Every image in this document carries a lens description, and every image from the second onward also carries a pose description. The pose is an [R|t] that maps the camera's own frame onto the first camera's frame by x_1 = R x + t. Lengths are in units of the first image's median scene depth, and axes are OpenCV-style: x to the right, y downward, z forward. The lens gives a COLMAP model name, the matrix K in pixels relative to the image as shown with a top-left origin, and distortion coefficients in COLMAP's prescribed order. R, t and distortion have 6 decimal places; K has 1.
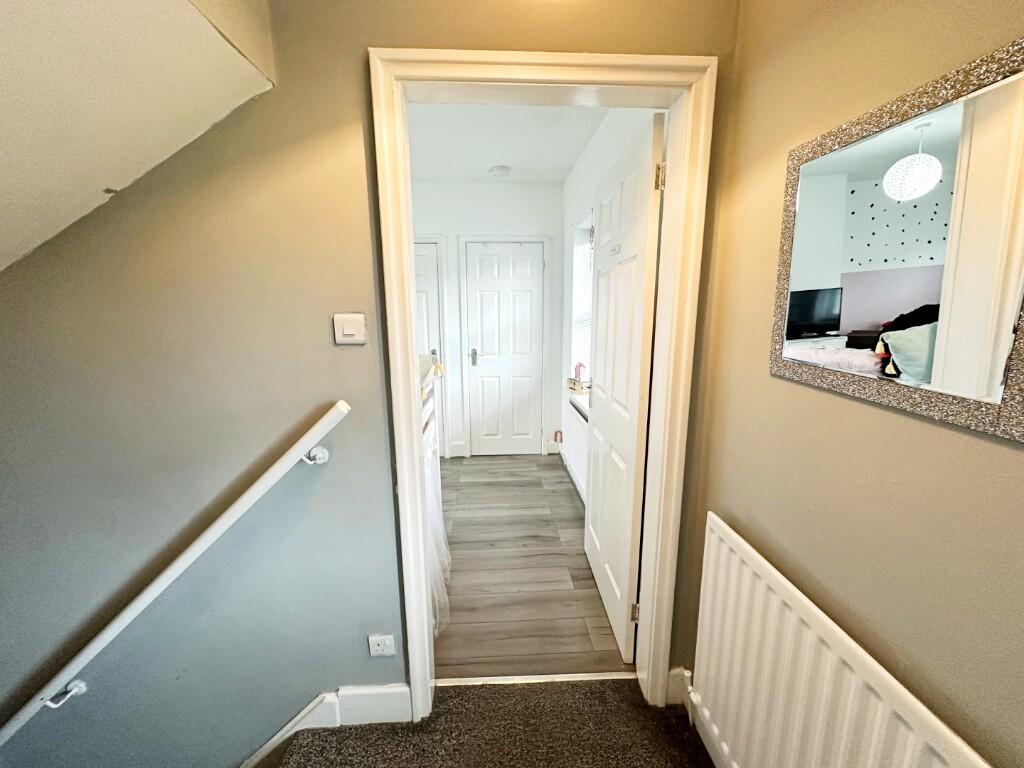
lens RADIAL K [[406.1, 0, 511.2], [0, 406.1, 379.8], [0, 0, 1]] dist [-0.000905, -0.000274]
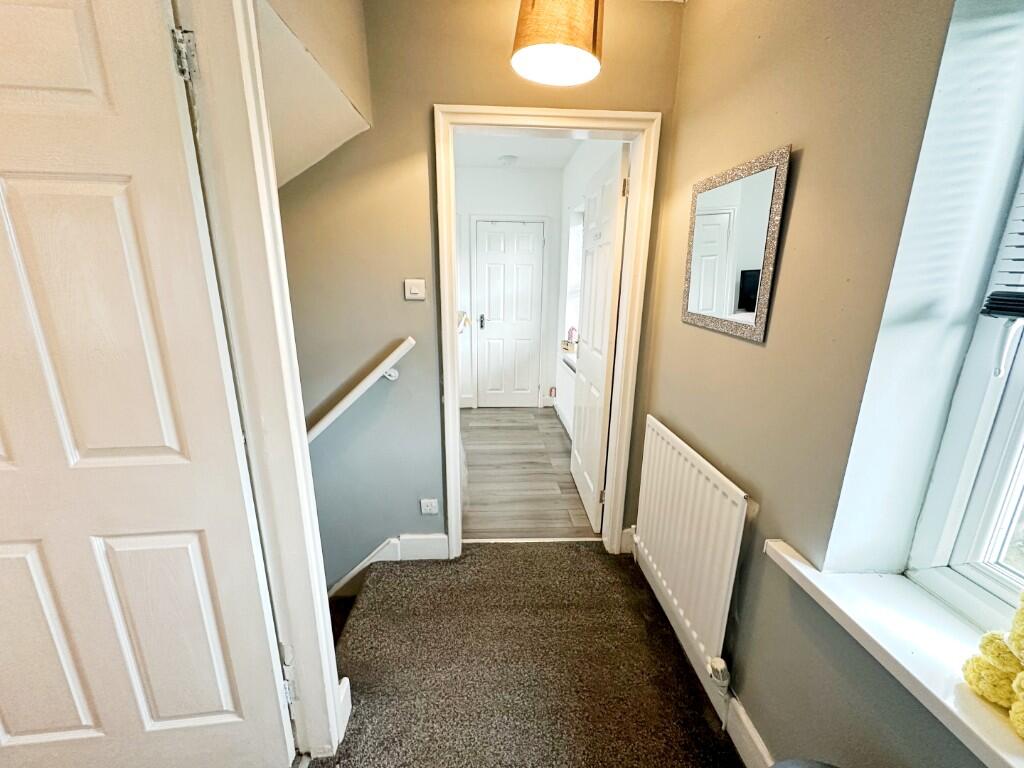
lens RADIAL K [[406.1, 0, 510.7], [0, 406.1, 381.7], [0, 0, 1]] dist [-0.000905, -0.000274]
pose [[0.999831, 0.017022, 0.006920, -0.036965], [-0.017461, 0.997451, 0.069189, 0.085625], [-0.005725, -0.069298, 0.997580, -0.429823]]
